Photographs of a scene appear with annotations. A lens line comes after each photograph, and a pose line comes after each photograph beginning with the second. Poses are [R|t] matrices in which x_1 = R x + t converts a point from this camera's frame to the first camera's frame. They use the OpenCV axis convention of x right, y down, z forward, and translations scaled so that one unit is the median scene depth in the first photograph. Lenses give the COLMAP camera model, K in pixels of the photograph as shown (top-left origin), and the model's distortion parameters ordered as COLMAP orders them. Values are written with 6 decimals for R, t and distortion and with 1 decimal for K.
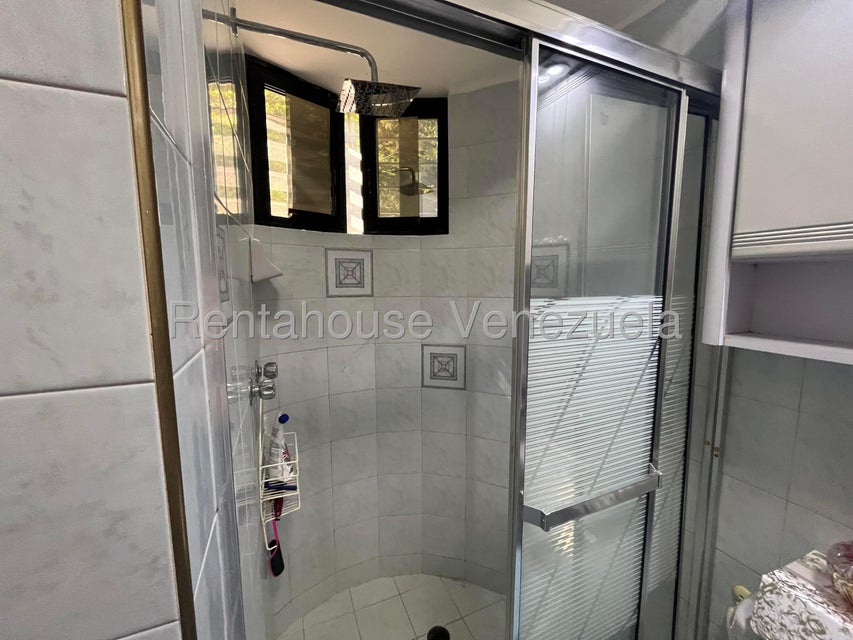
lens RADIAL K [[345.7, 0, 425.3], [0, 345.7, 319.5], [0, 0, 1]] dist [-0.005501, 0.000095]
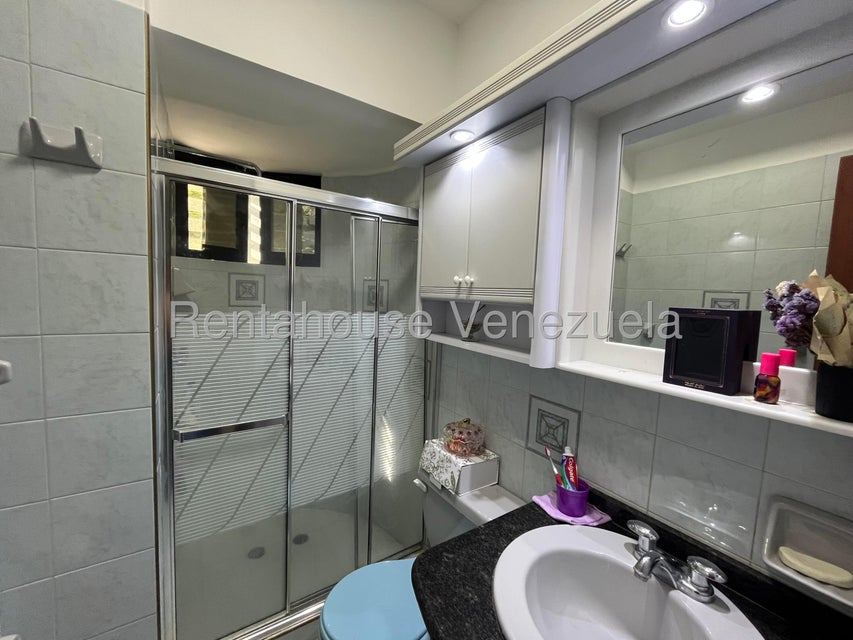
lens RADIAL K [[345.7, 0, 428.7], [0, 345.7, 321.0], [0, 0, 1]] dist [-0.005501, 0.000095]
pose [[0.979431, 0.033109, 0.199046, 0.251017], [-0.027822, 0.999183, -0.029300, 0.016201], [-0.199853, 0.023160, 0.979552, -0.583128]]
